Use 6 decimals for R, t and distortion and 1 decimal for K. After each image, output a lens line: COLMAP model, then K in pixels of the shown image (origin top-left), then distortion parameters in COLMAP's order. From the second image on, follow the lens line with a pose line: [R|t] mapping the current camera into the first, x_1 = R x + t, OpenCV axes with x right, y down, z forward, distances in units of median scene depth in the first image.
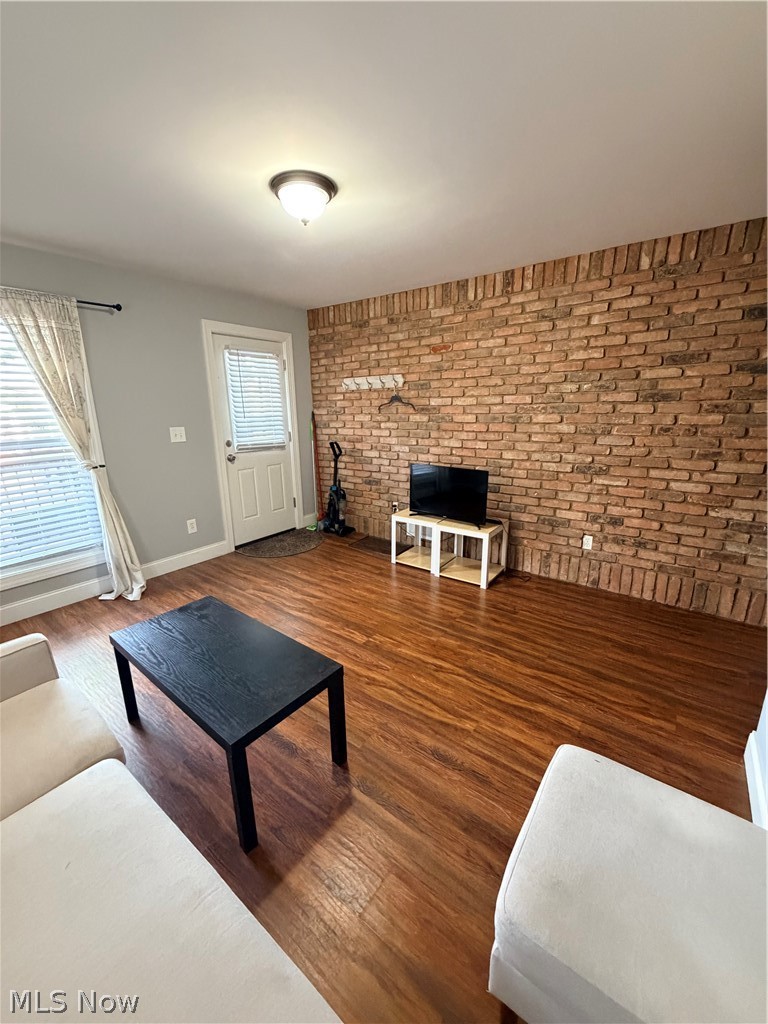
lens RADIAL K [[407.7, 0, 383.3], [0, 407.7, 512.5], [0, 0, 1]] dist [0.001631, 0.000168]
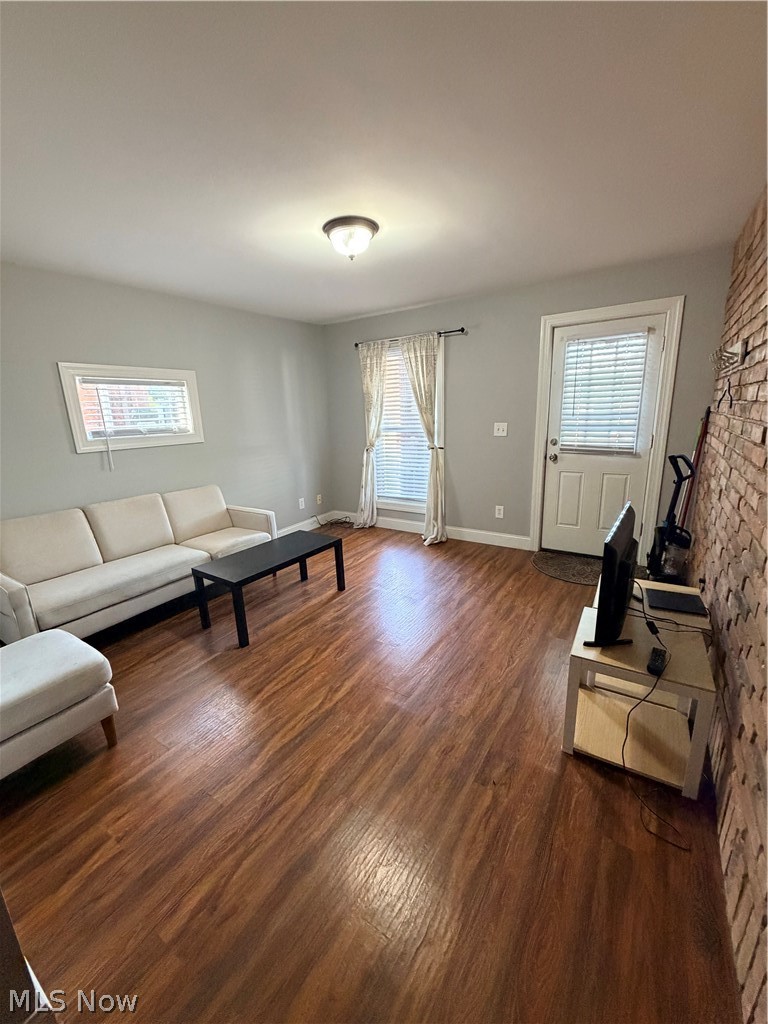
lens RADIAL K [[407.7, 0, 383.3], [0, 407.7, 512.5], [0, 0, 1]] dist [0.001631, 0.000168]
pose [[0.065479, 0.258876, -0.963688, 0.626828], [-0.220853, 0.945570, 0.239003, -0.172618], [0.973107, 0.197183, 0.119089, 0.599338]]
